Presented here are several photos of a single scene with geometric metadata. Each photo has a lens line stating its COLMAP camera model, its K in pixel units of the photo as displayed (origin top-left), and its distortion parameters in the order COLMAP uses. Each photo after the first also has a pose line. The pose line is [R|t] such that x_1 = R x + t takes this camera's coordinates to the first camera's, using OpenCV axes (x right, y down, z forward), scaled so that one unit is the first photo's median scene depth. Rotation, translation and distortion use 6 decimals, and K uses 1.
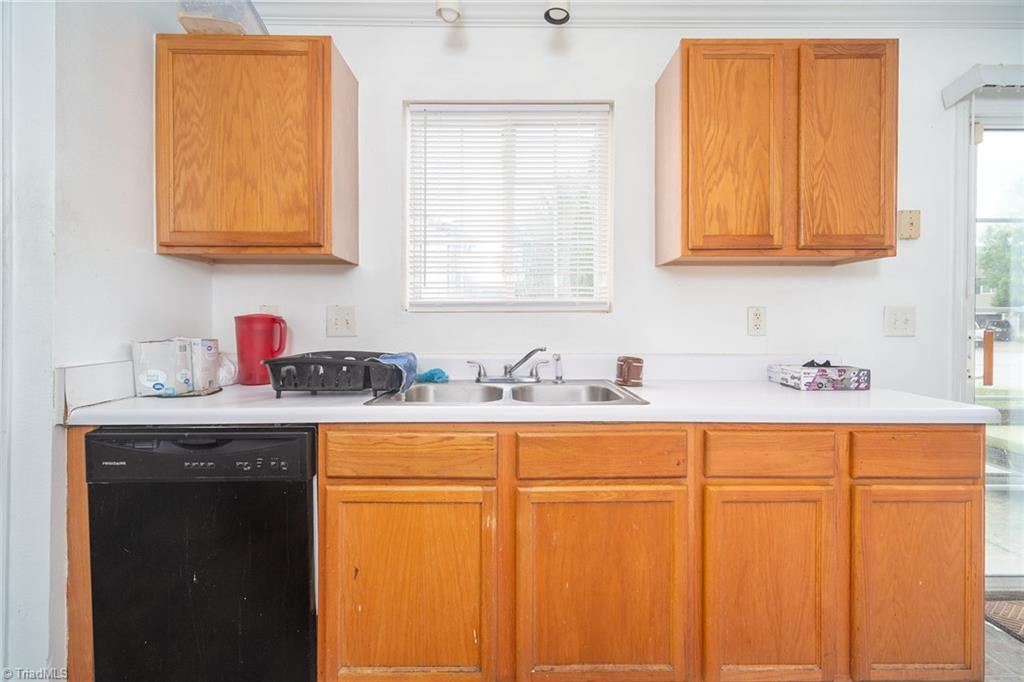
lens RADIAL K [[463.4, 0, 512.9], [0, 463.4, 324.8], [0, 0, 1]] dist [0.006107, 0.000214]
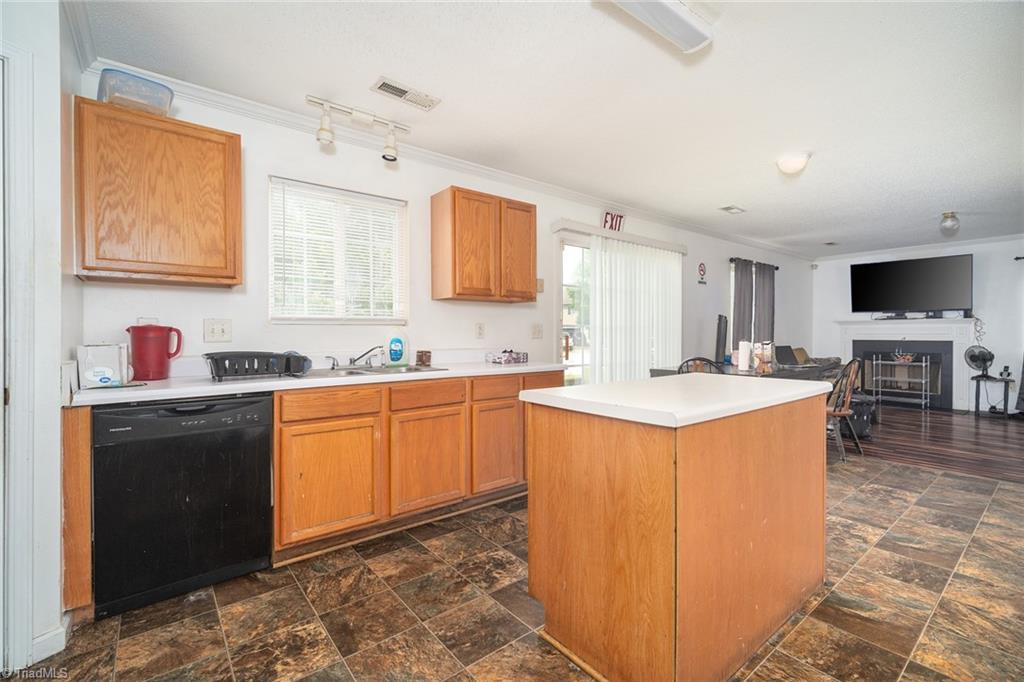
lens RADIAL K [[440.3, 0, 510.5], [0, 440.3, 336.3], [0, 0, 1]] dist [0.011844, -0.000200]
pose [[0.798163, -0.006333, 0.602408, -0.563351], [0.007270, 0.999973, 0.000880, 0.016431], [-0.602398, 0.003677, 0.798188, -0.626009]]
